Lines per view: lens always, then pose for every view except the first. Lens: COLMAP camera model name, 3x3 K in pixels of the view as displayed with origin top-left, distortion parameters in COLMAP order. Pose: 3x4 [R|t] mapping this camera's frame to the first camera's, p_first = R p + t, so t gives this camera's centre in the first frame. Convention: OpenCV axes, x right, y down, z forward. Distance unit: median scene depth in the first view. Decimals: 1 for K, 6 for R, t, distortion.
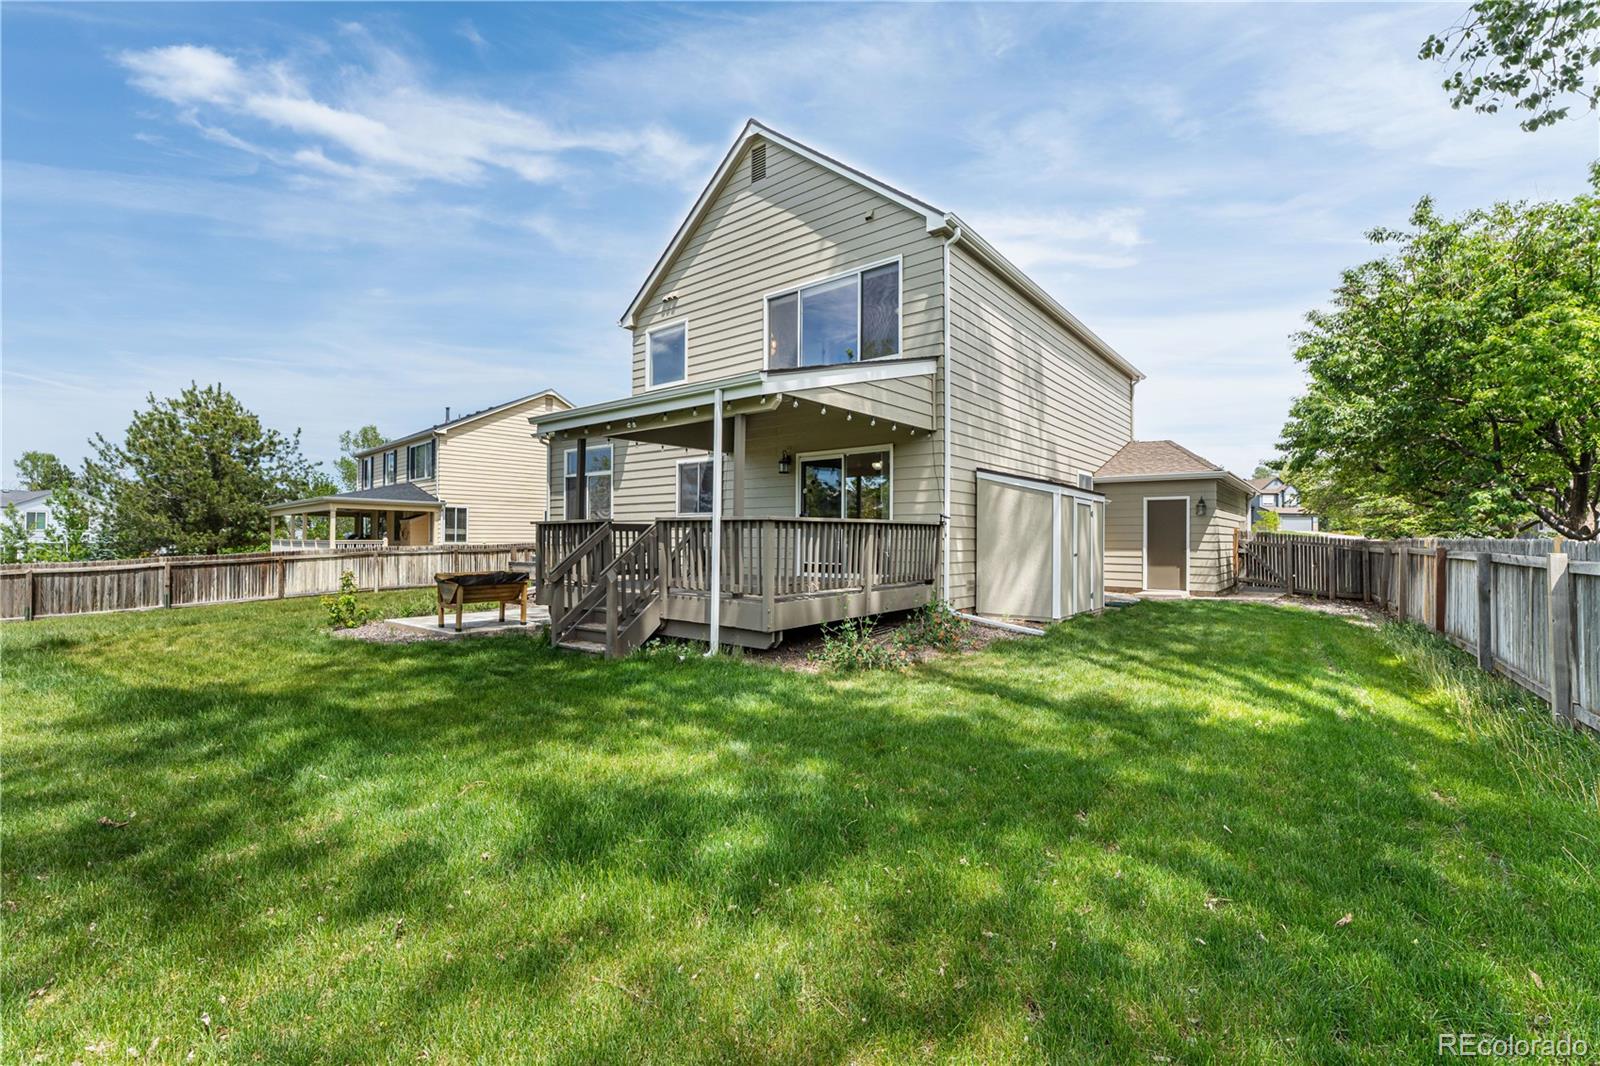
lens RADIAL K [[678.2, 0, 799.3], [0, 678.2, 533.6], [0, 0, 1]] dist [-0.004049, -0.000201]
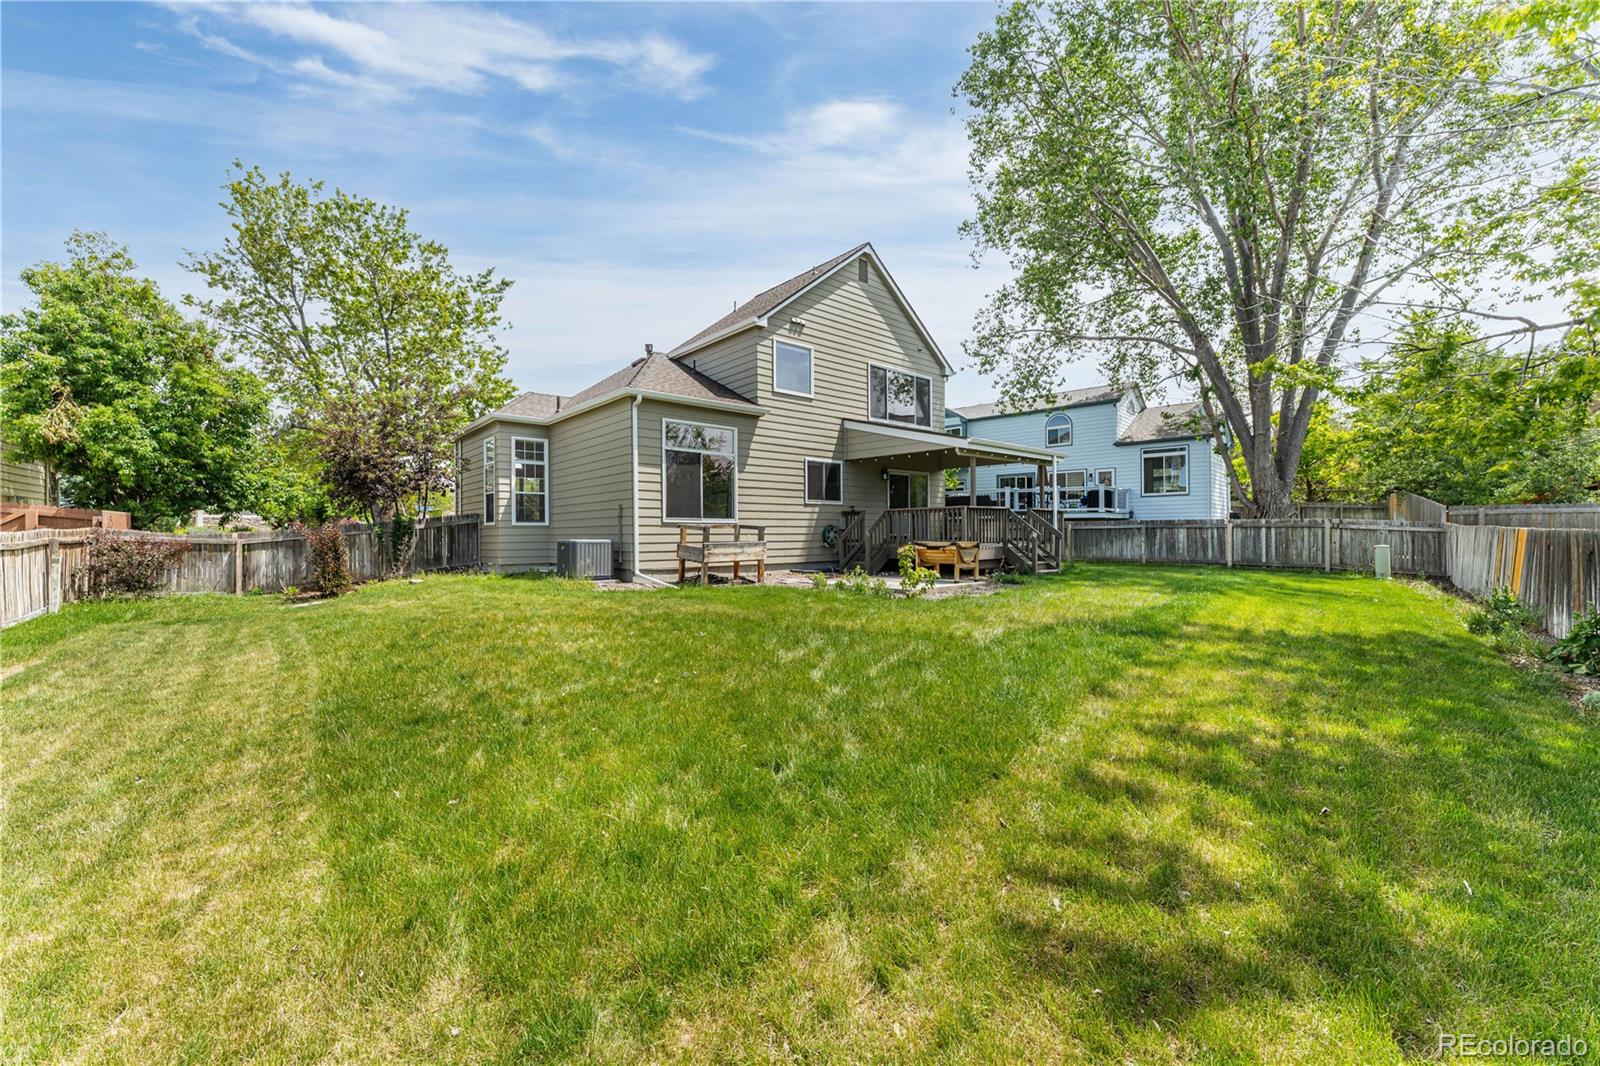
lens RADIAL K [[638.1, 0, 798.6], [0, 638.1, 530.3], [0, 0, 1]] dist [-0.001310, 0.000010]
pose [[0.162844, -0.005316, 0.986638, -1.085643], [-0.002368, 0.999981, 0.005778, 0.016249], [-0.986649, -0.003277, 0.162828, 0.663818]]
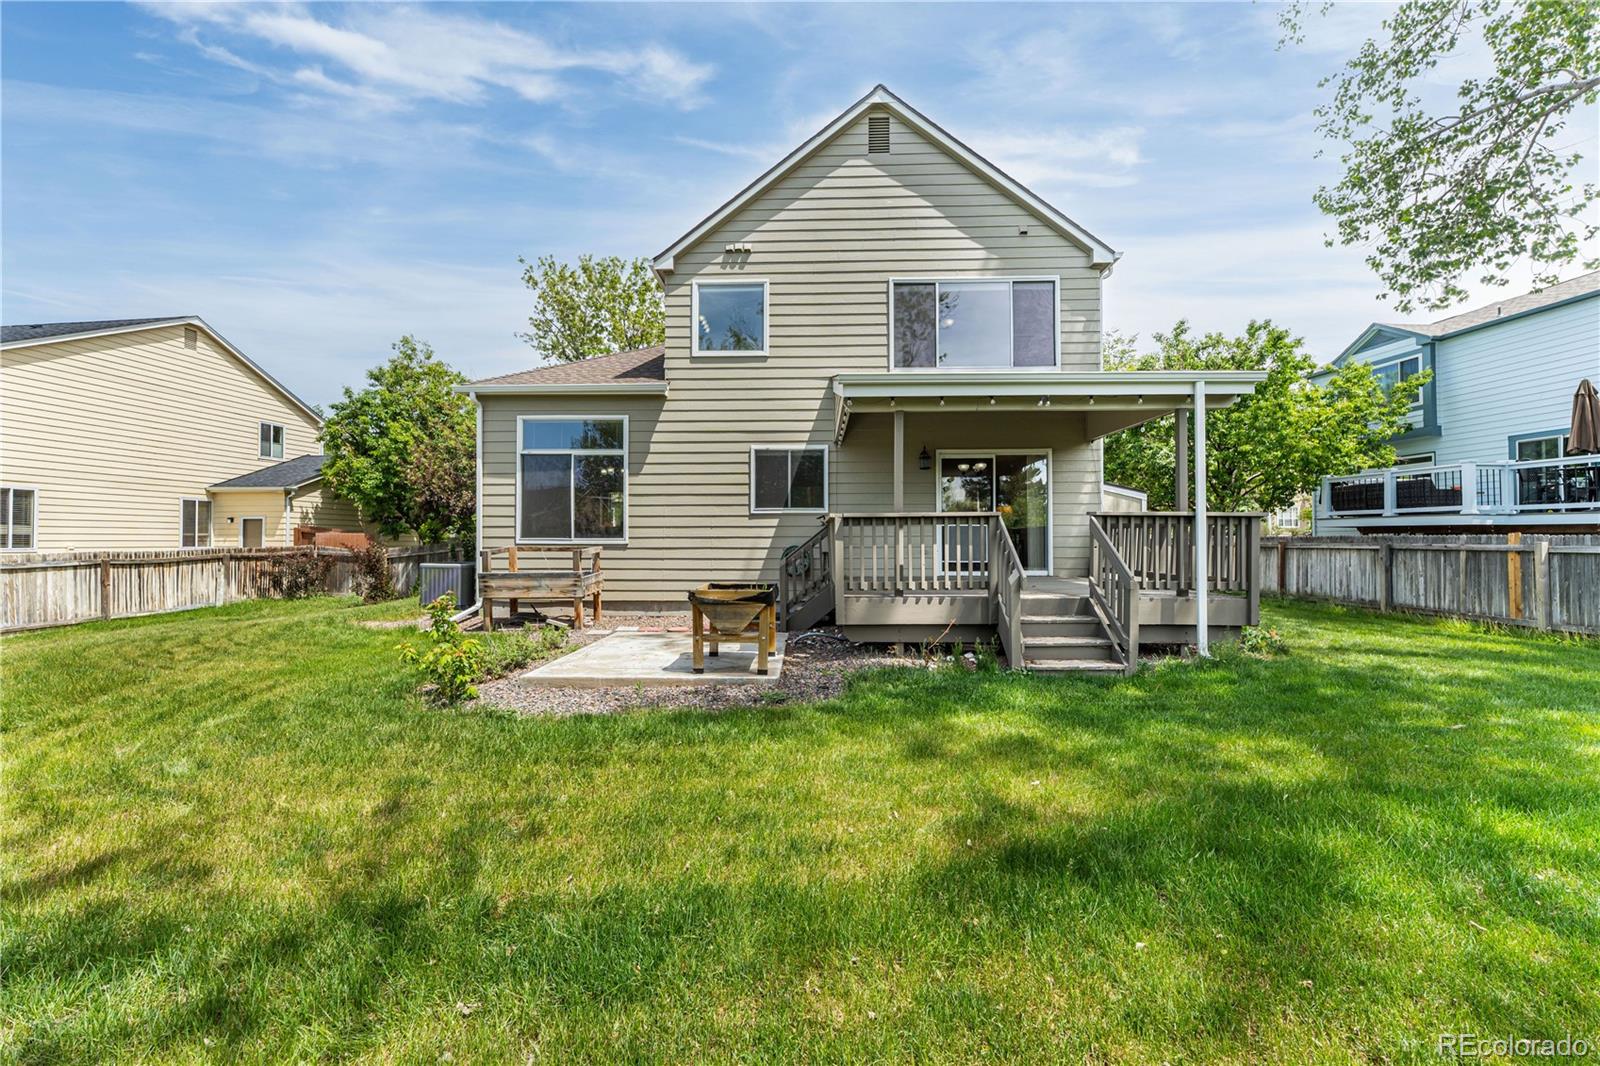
lens RADIAL K [[638.1, 0, 805.4], [0, 638.1, 532.8], [0, 0, 1]] dist [-0.001310, 0.000010]
pose [[0.795902, 0.002857, 0.605418, -0.489996], [0.000237, 0.999987, -0.005031, 0.004193], [-0.605425, 0.004147, 0.795892, 0.266730]]
